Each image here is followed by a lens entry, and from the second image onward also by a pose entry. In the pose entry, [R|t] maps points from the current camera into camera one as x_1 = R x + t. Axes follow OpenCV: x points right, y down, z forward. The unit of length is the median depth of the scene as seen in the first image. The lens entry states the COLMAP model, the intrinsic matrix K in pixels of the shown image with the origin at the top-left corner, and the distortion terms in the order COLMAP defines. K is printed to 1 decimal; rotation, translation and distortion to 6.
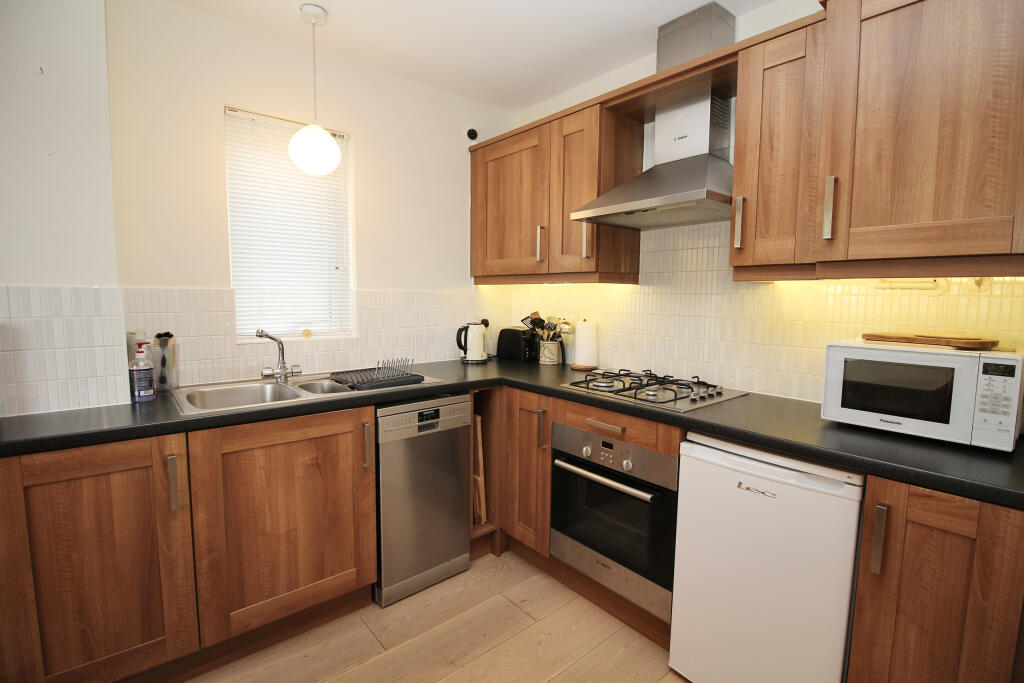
lens RADIAL K [[476.3, 0, 532.0], [0, 476.3, 342.8], [0, 0, 1]] dist [-0.015822, -0.000840]
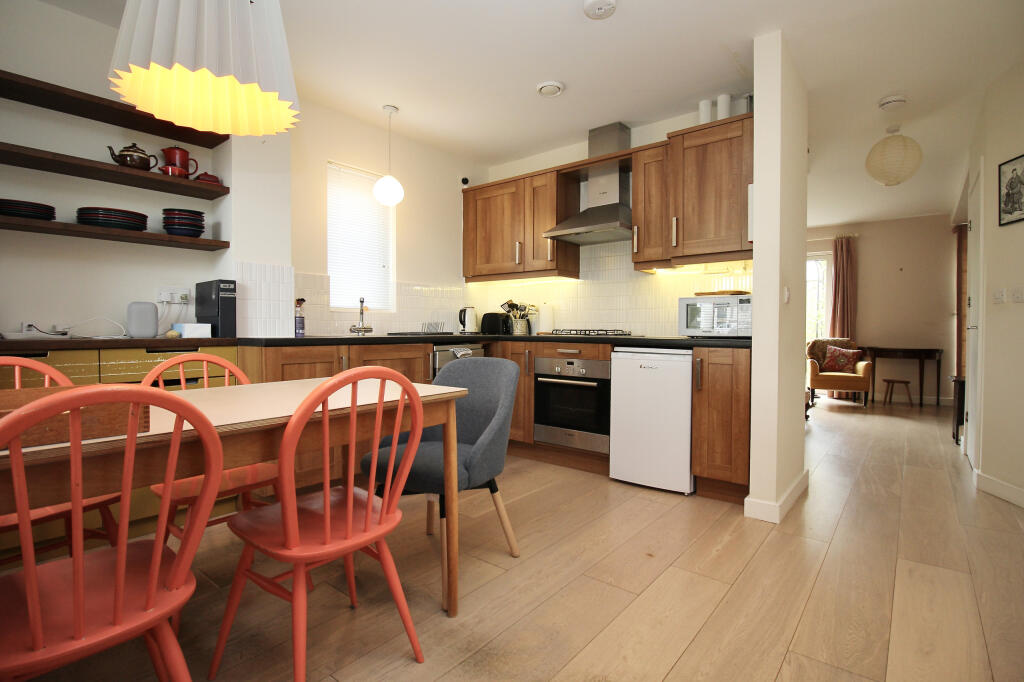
lens RADIAL K [[486.6, 0, 531.4], [0, 486.6, 339.4], [0, 0, 1]] dist [-0.003180, -0.000460]
pose [[0.983636, -0.012293, 0.179746, -0.272754], [0.024961, 0.997347, -0.068383, 0.221002], [-0.178428, 0.071750, 0.981333, -0.667141]]
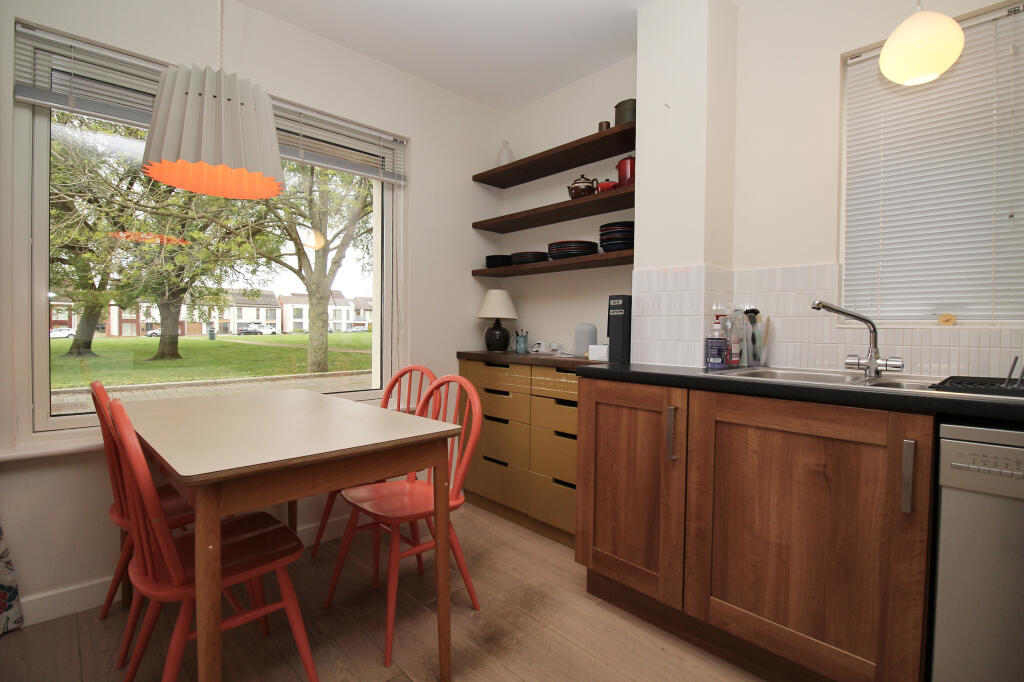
lens RADIAL K [[486.6, 0, 531.4], [0, 486.6, 339.4], [0, 0, 1]] dist [-0.003180, -0.000460]
pose [[0.058149, 0.011147, -0.998246, 0.223375], [-0.107274, 0.994218, 0.004854, 0.079861], [0.992528, 0.106804, 0.059008, 0.414679]]
